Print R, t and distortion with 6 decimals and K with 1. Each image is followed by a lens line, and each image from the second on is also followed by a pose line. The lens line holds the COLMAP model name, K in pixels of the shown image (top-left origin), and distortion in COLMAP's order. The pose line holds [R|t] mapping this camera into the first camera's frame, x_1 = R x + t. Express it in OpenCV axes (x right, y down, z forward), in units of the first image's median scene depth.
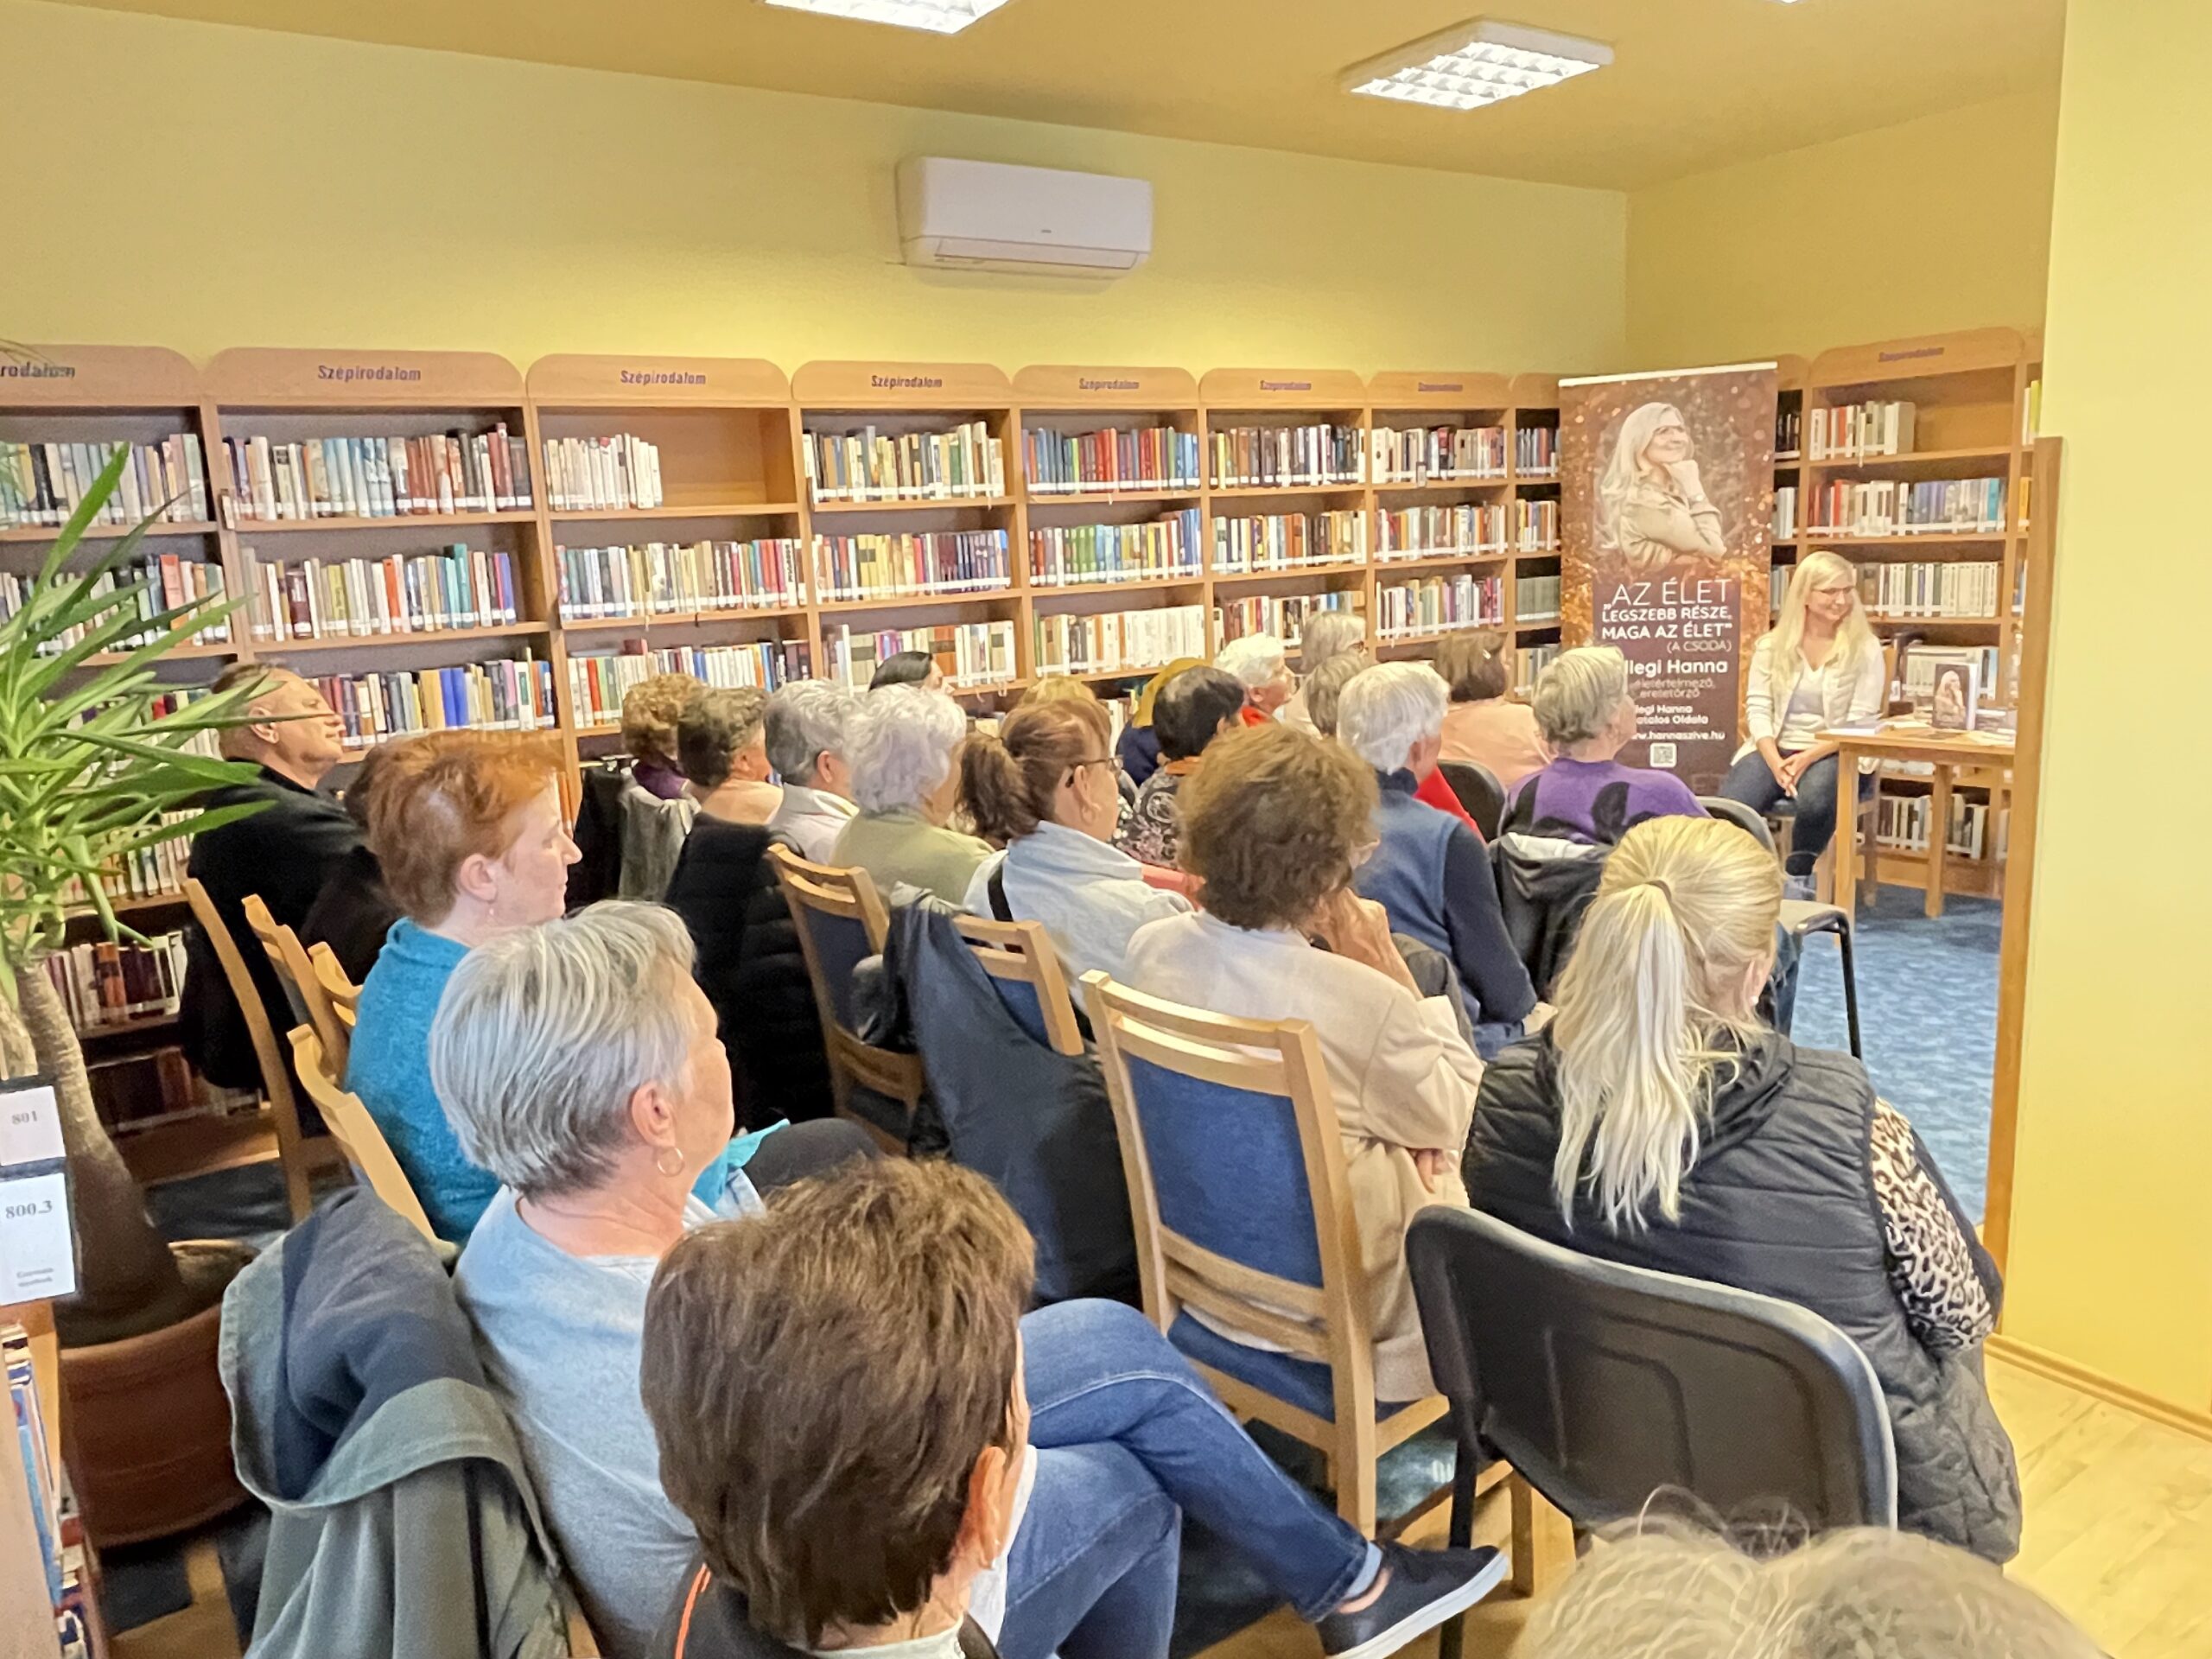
lens RADIAL K [[1554.8, 0, 1090.6], [0, 1554.8, 832.9], [0, 0, 1]] dist [0.047150, -0.079264]
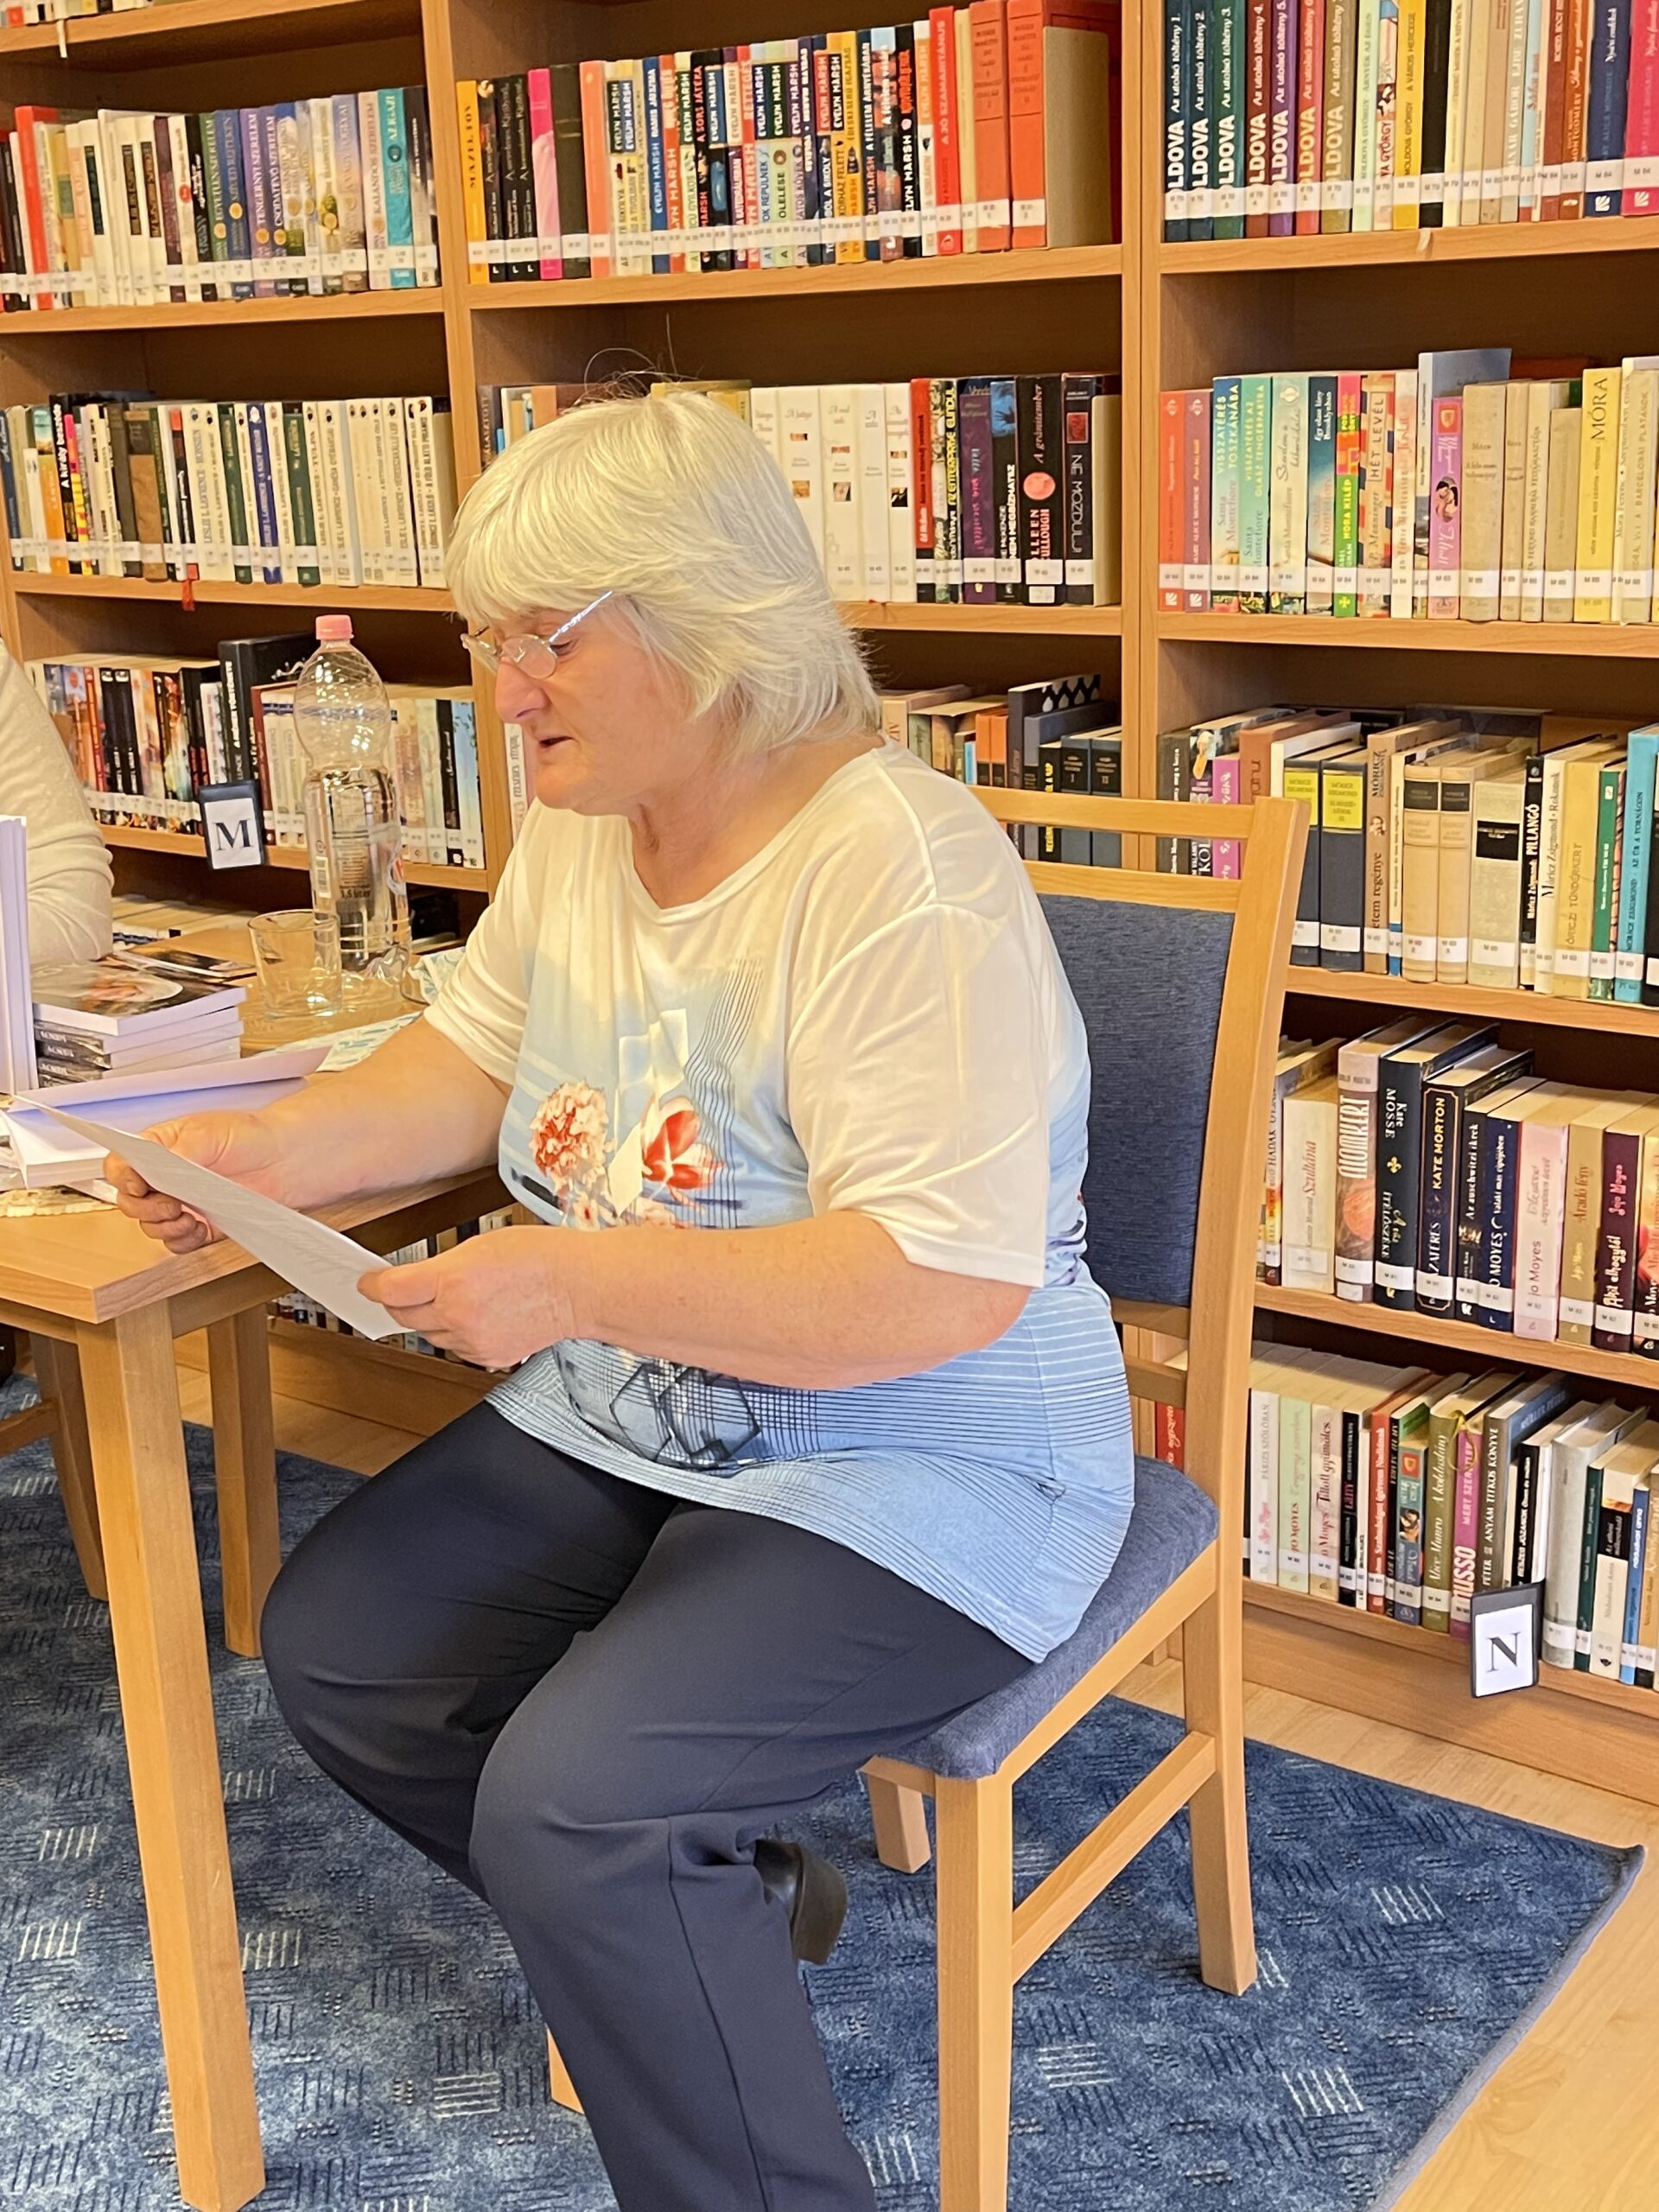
lens RADIAL K [[2612.8, 0, 842.1], [0, 2612.8, 1150.5], [0, 0, 1]] dist [0.012298, 0.000000]
pose [[0.944042, -0.080373, 0.319881, 0.527754], [0.049251, 0.993333, 0.104231, -0.088295], [-0.326126, -0.082644, 0.941707, 0.554628]]
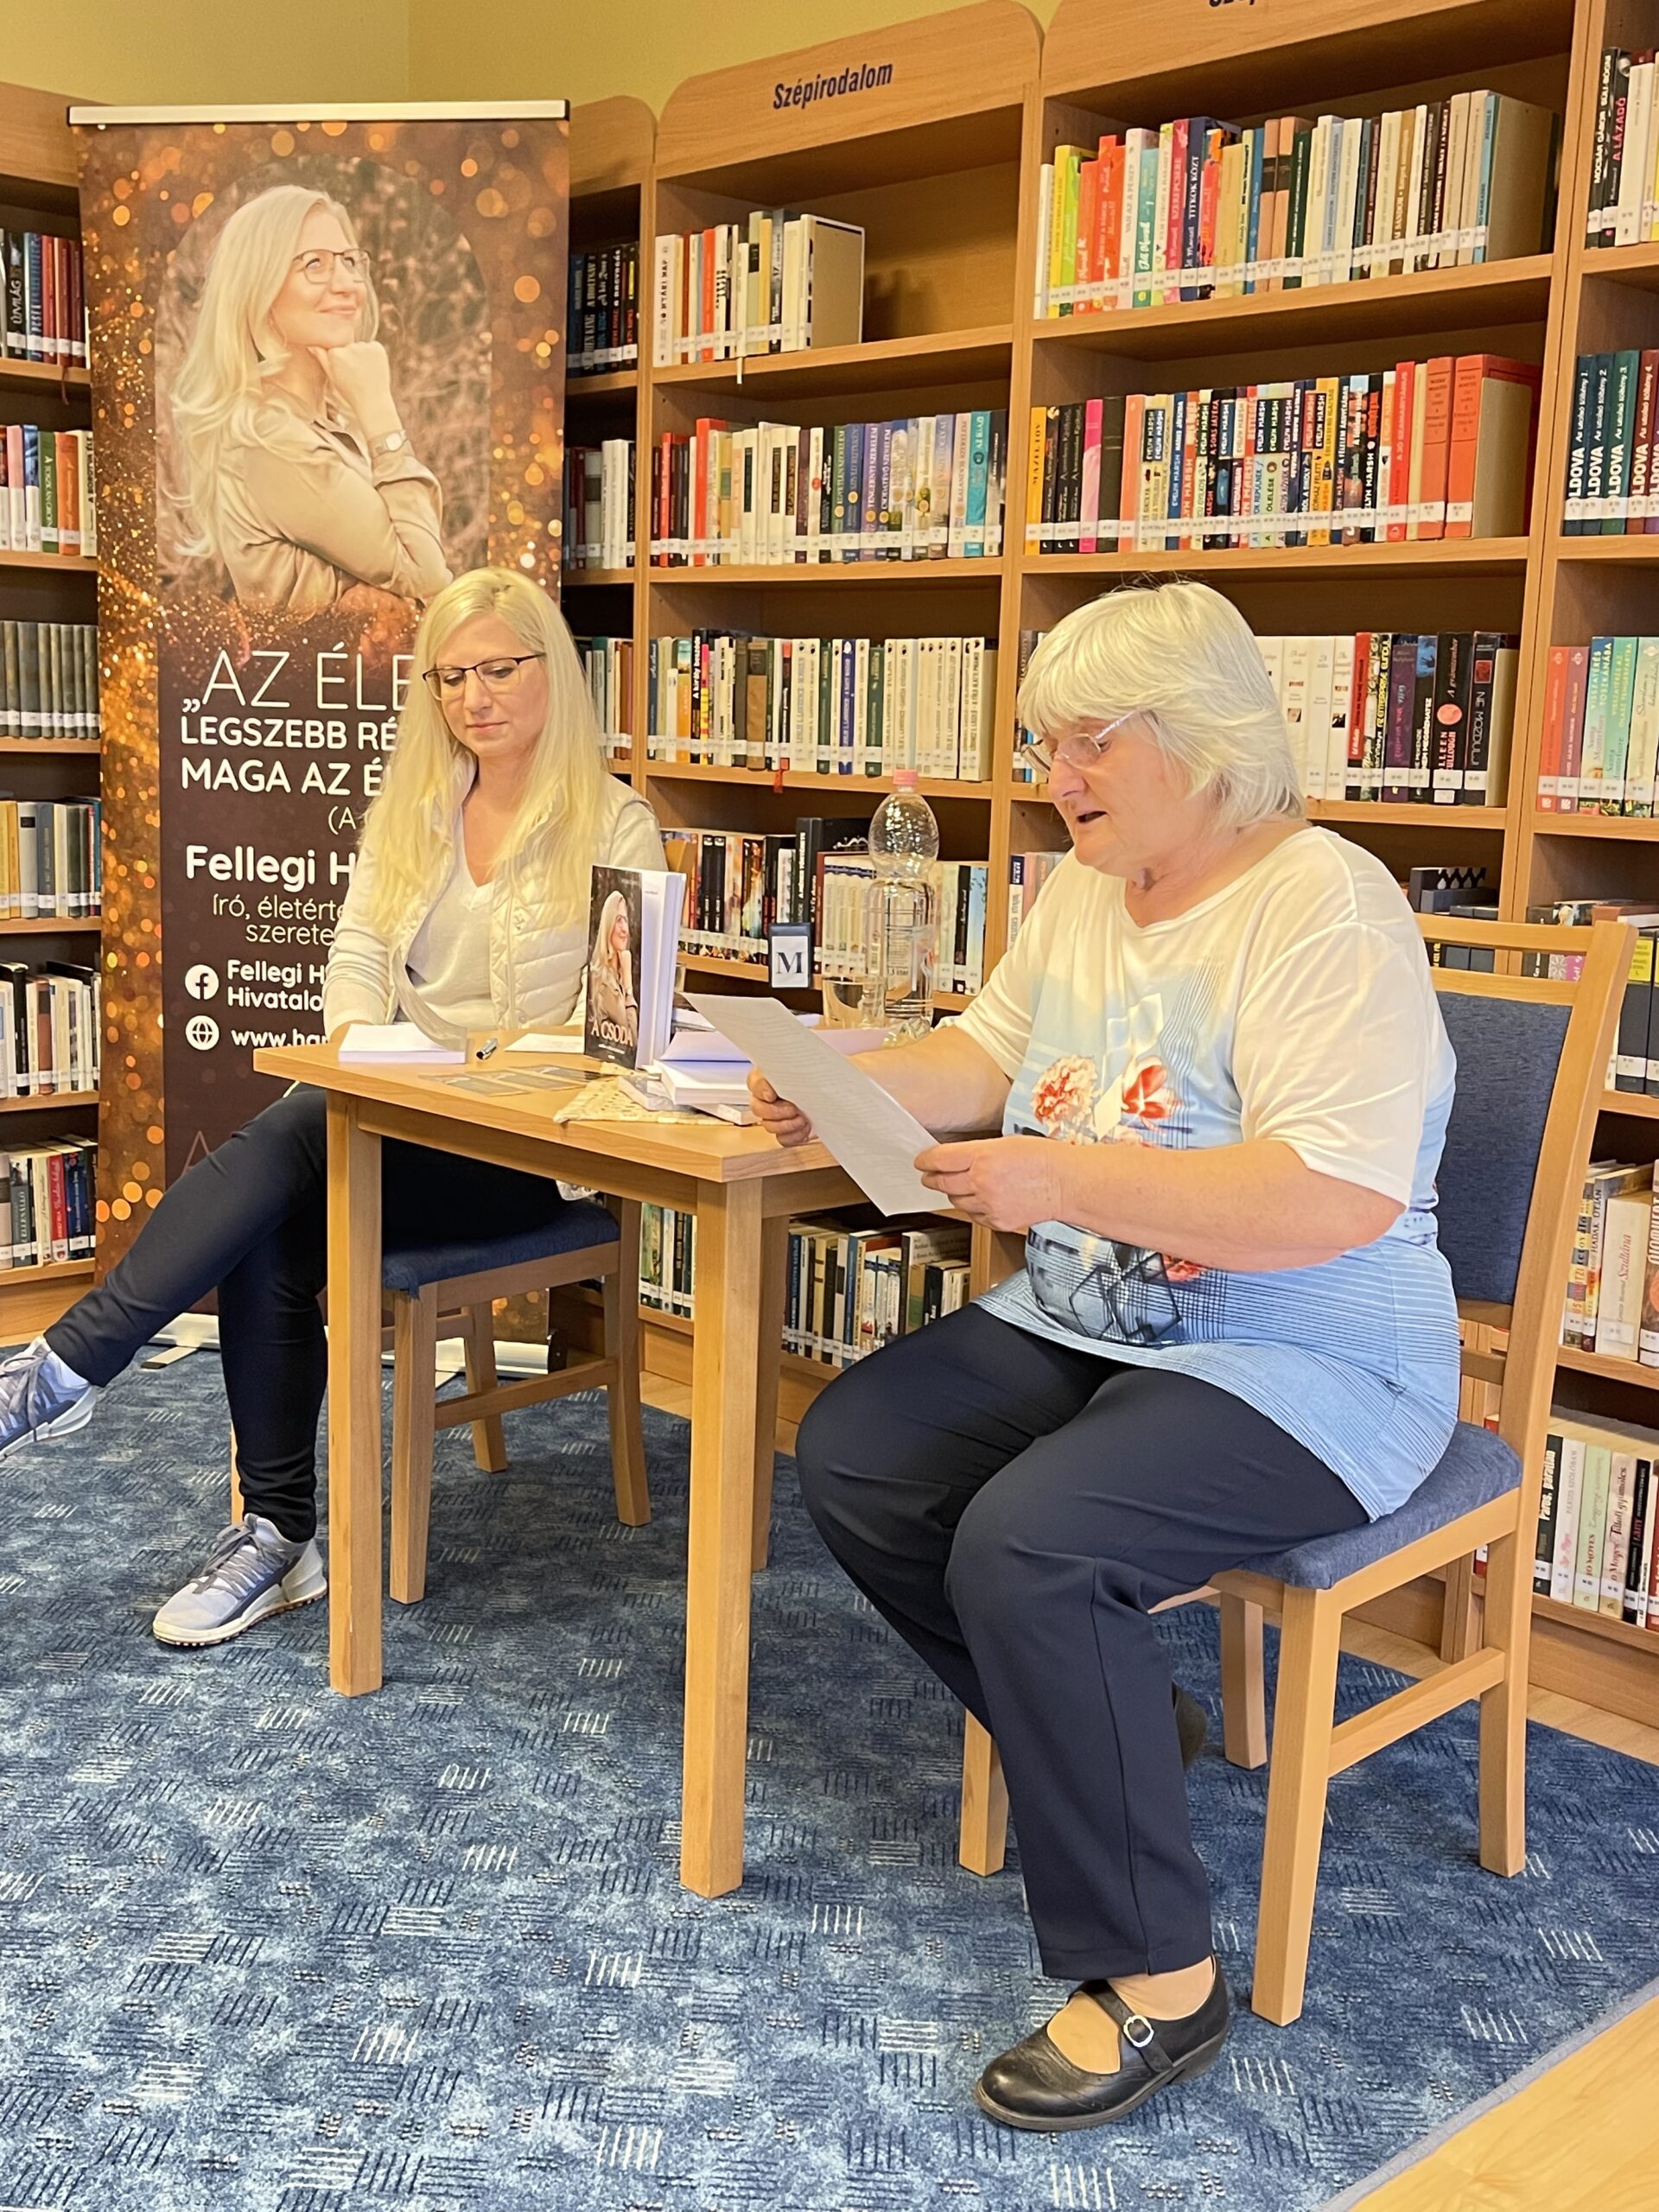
lens RADIAL K [[2375.0, 0, 862.5], [0, 2375.0, 1132.1], [0, 0, 1]] dist [0.019097, 0.000000]
pose [[0.982992, 0.053592, 0.175657, 0.494515], [-0.050883, 0.998506, -0.019894, -0.042556], [-0.176461, 0.010618, 0.984250, 0.475137]]
